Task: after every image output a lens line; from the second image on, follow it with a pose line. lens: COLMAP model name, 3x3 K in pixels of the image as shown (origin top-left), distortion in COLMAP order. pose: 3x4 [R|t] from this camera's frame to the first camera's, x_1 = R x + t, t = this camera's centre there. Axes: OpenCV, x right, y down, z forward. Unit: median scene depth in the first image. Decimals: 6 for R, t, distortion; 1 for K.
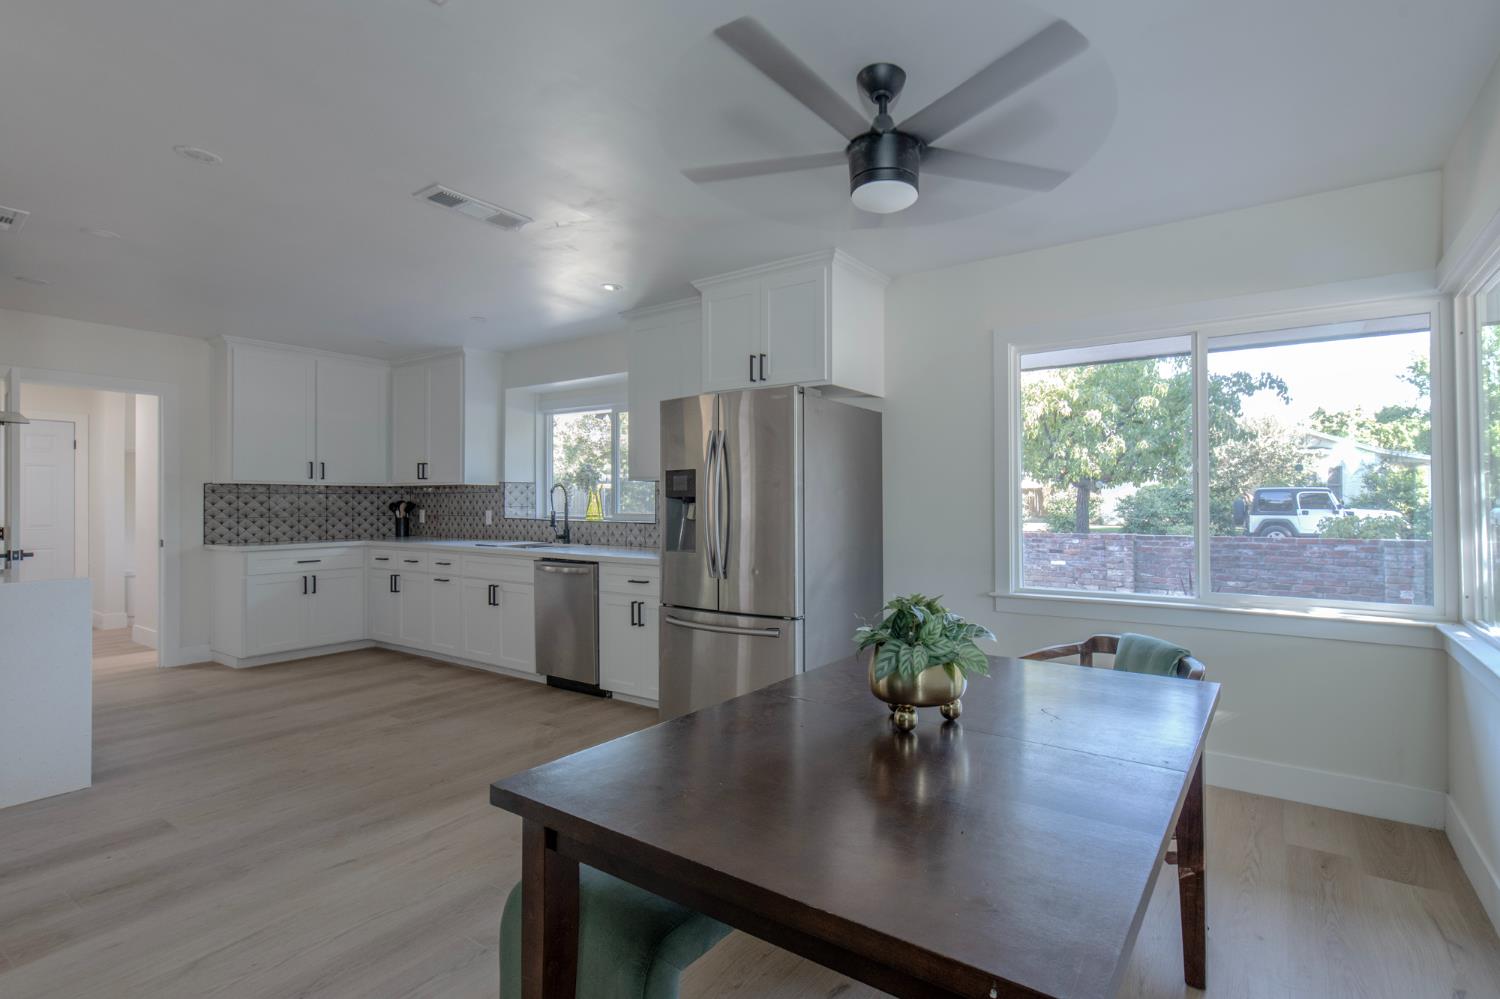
lens RADIAL K [[611.0, 0, 751.3], [0, 611.0, 491.5], [0, 0, 1]] dist [-0.000635, -0.002389]
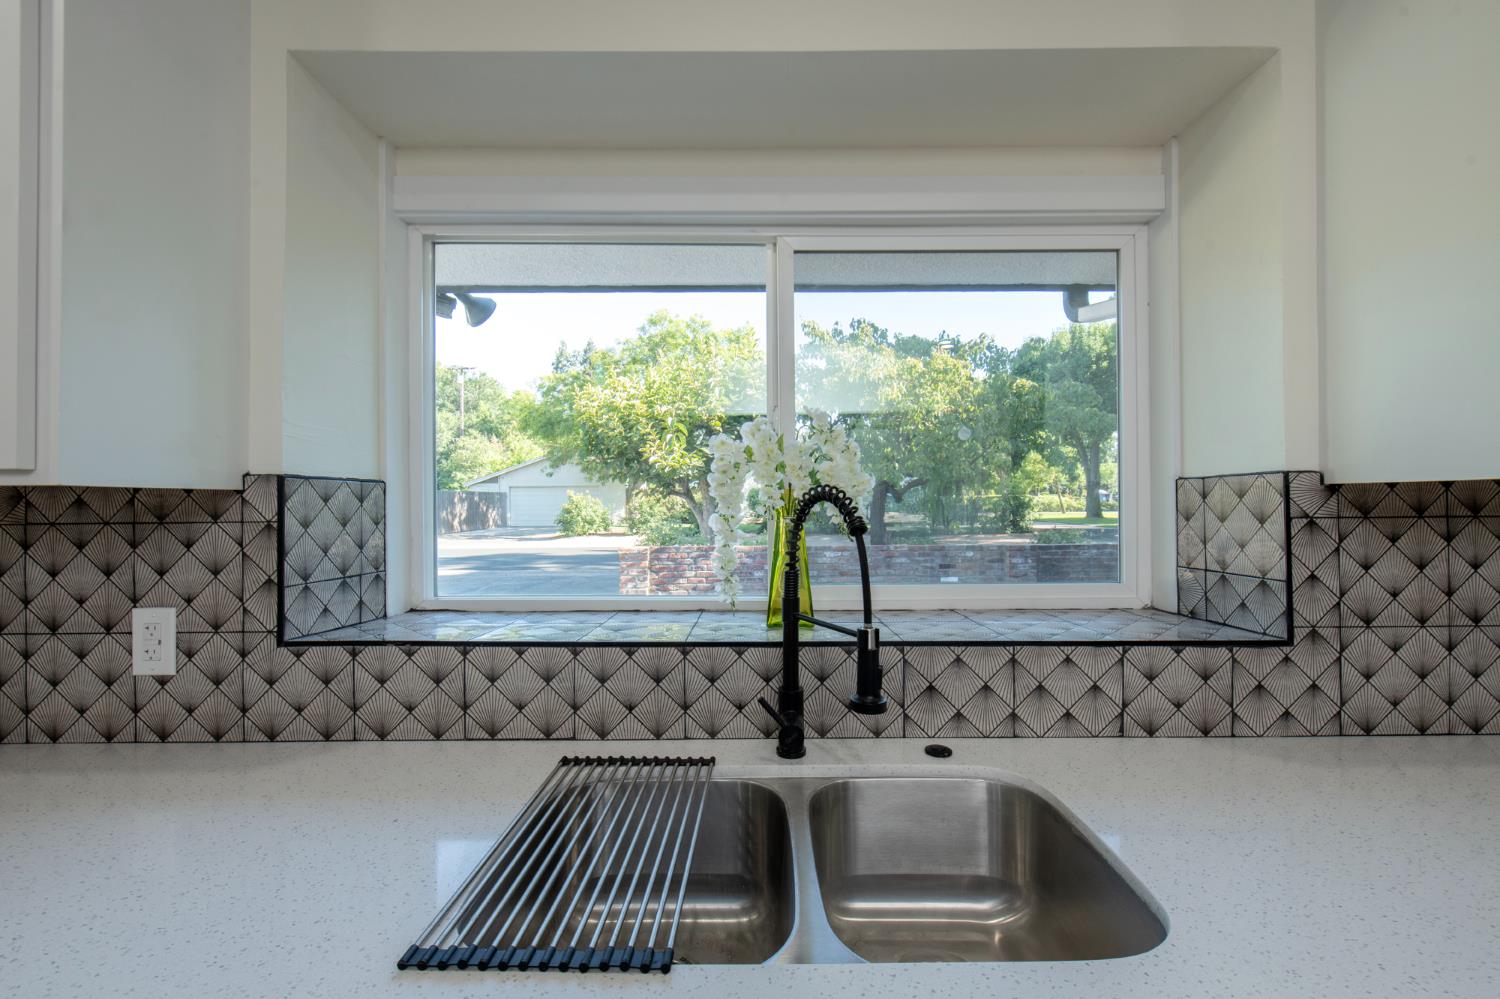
lens RADIAL K [[611.0, 0, 751.3], [0, 611.0, 491.5], [0, 0, 1]] dist [-0.000635, -0.002389]
pose [[0.821799, 0.001566, 0.569775, -0.376986], [0.002941, 0.999971, -0.006990, -0.007395], [-0.569769, 0.007420, 0.821771, 0.702774]]
